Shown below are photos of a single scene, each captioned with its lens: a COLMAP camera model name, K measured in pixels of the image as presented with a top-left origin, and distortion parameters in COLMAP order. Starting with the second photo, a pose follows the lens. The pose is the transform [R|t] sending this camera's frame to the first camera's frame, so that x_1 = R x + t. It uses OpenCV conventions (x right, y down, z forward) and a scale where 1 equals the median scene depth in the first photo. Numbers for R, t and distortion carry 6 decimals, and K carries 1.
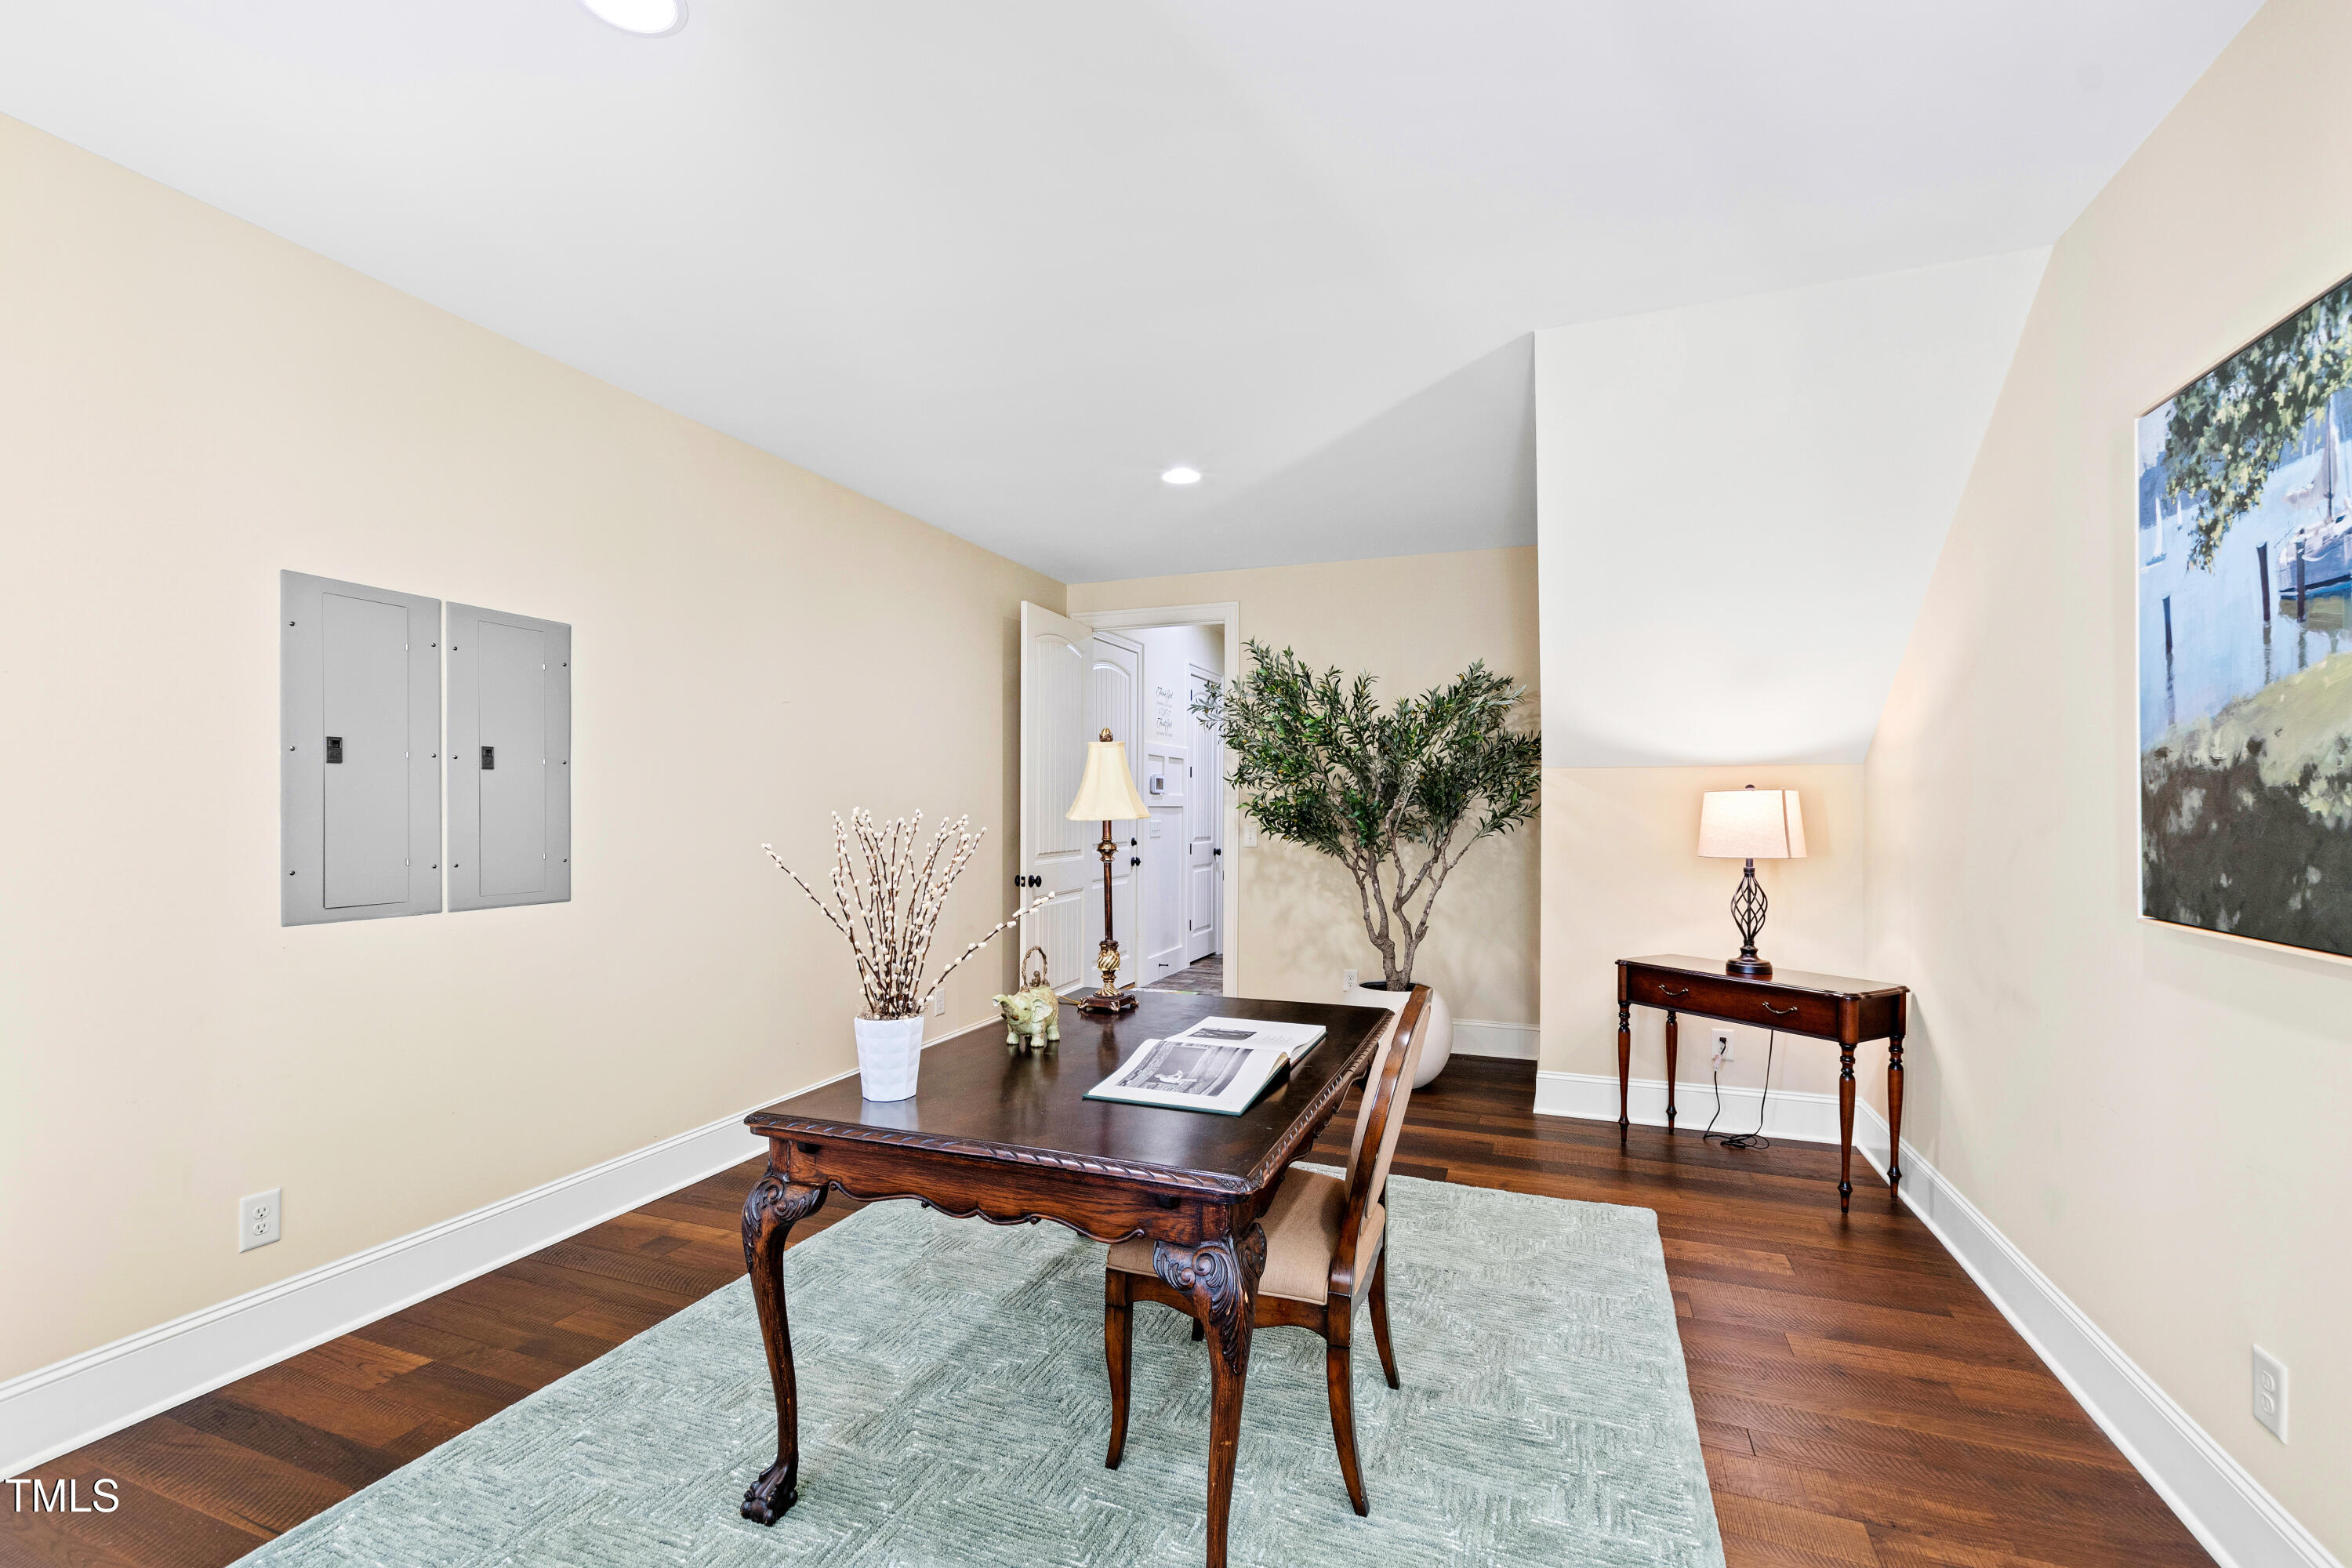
lens RADIAL K [[1027.0, 0, 1180.3], [0, 1027.0, 795.6], [0, 0, 1]] dist [-0.000594, -0.000021]
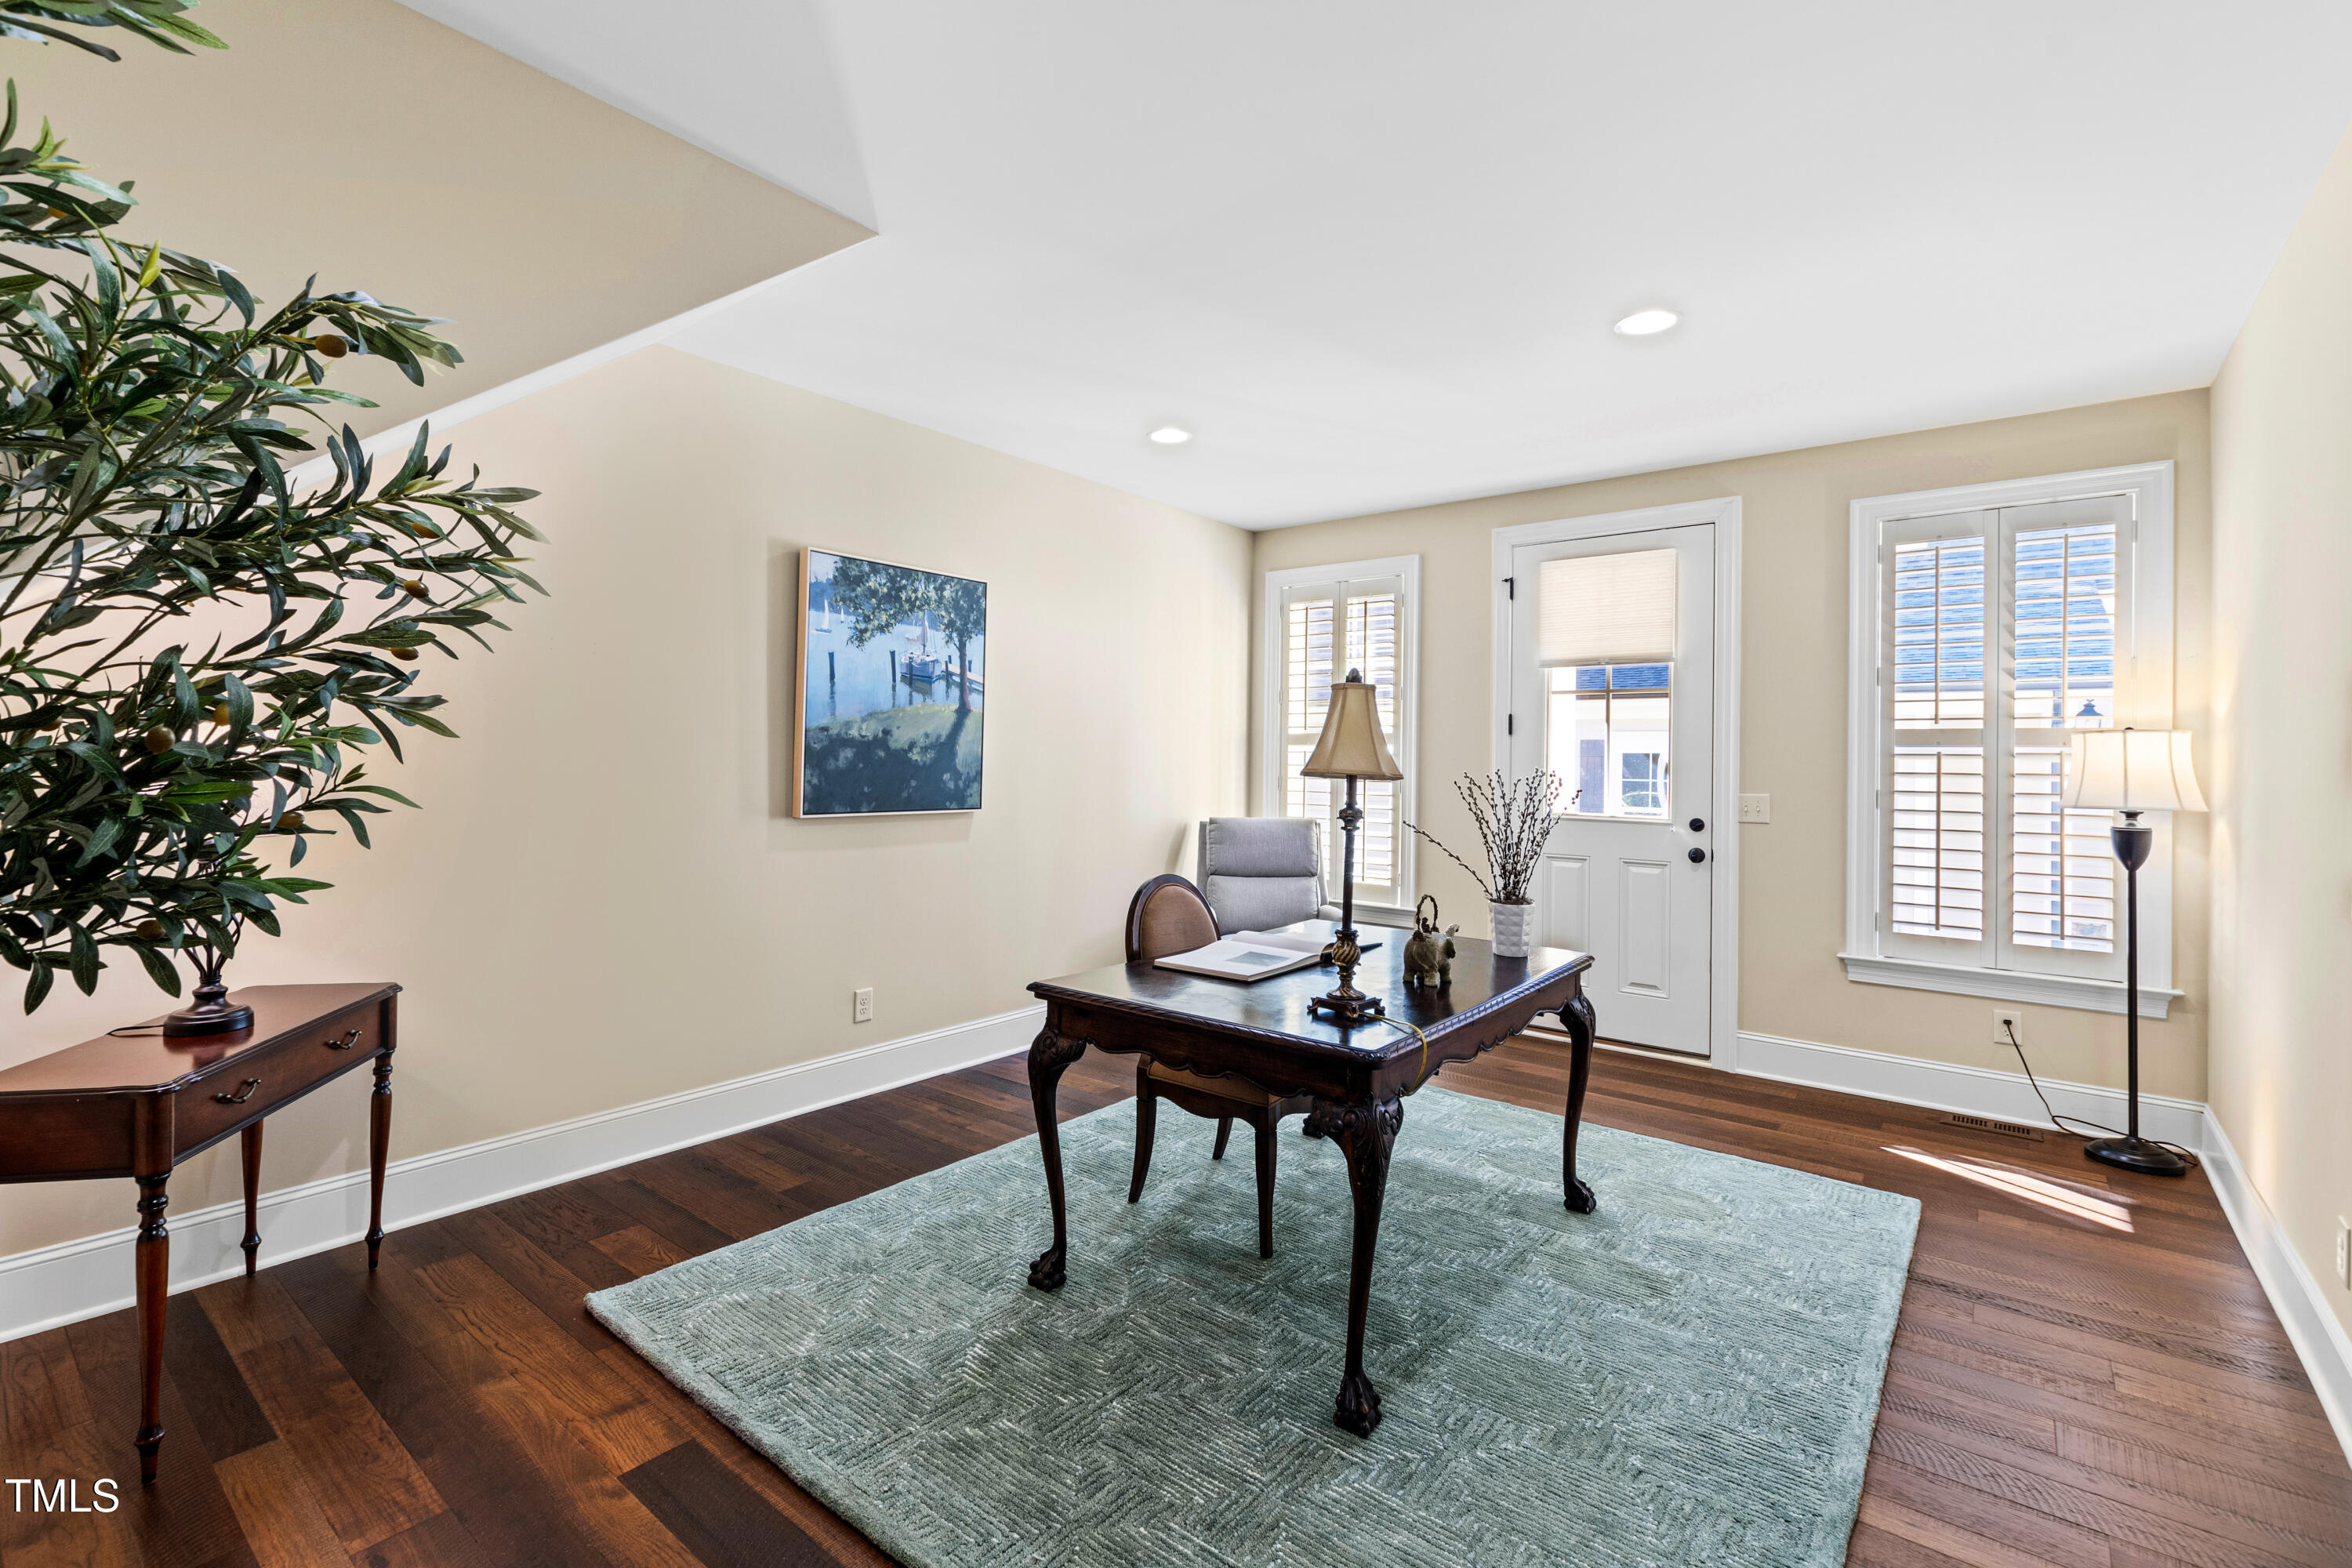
lens RADIAL K [[1027.0, 0, 1171.5], [0, 1027.0, 766.1], [0, 0, 1]] dist [-0.000594, -0.000021]
pose [[-0.956733, -0.014287, 0.290615, -0.284411], [-0.017017, 0.999832, -0.006869, 0.035010], [-0.290468, -0.011517, -0.956815, 2.949044]]
